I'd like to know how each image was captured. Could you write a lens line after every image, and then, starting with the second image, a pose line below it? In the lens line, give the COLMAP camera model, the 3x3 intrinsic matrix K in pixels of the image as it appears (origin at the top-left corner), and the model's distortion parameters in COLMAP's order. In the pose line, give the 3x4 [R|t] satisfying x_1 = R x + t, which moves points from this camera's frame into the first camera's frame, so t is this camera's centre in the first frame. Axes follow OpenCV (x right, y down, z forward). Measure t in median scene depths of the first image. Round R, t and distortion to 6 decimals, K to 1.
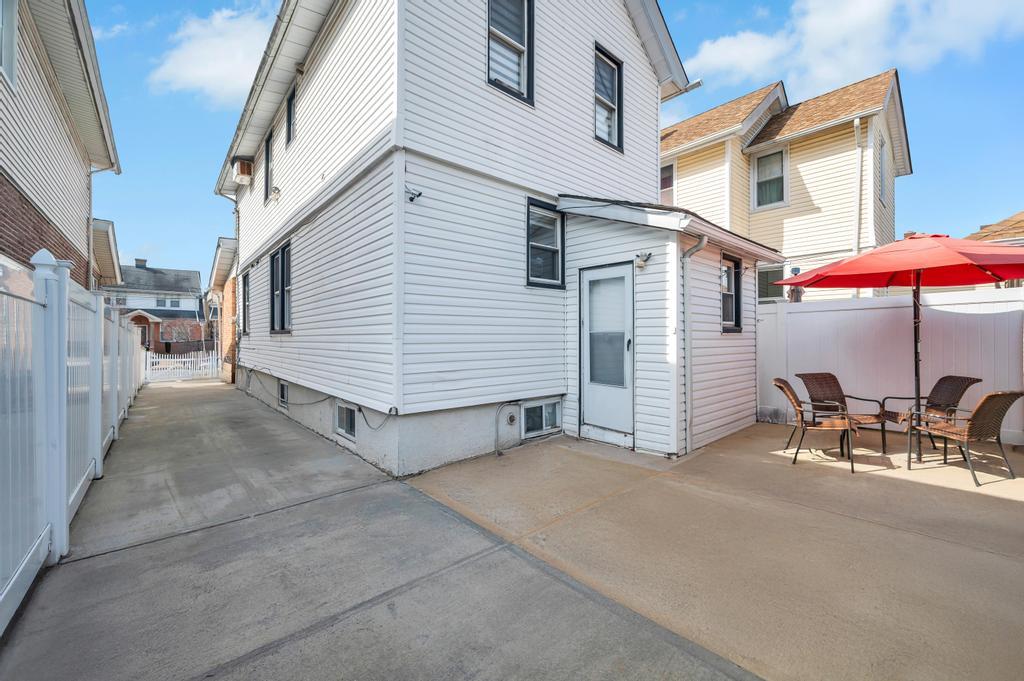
lens RADIAL K [[411.7, 0, 511.1], [0, 411.7, 335.0], [0, 0, 1]] dist [0.002862, -0.000480]
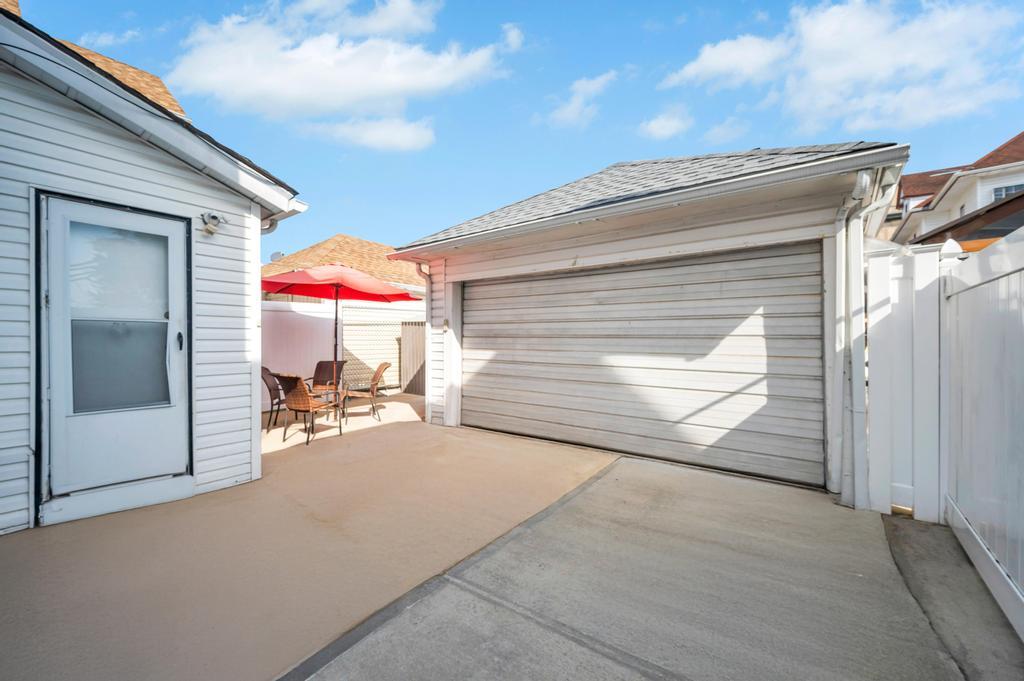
lens RADIAL K [[411.7, 0, 516.8], [0, 411.7, 338.6], [0, 0, 1]] dist [0.002862, -0.000480]
pose [[-0.204229, 0.004624, 0.978912, -0.462484], [-0.000085, 0.999989, -0.004742, 0.021820], [-0.978923, -0.001052, -0.204227, 0.567717]]
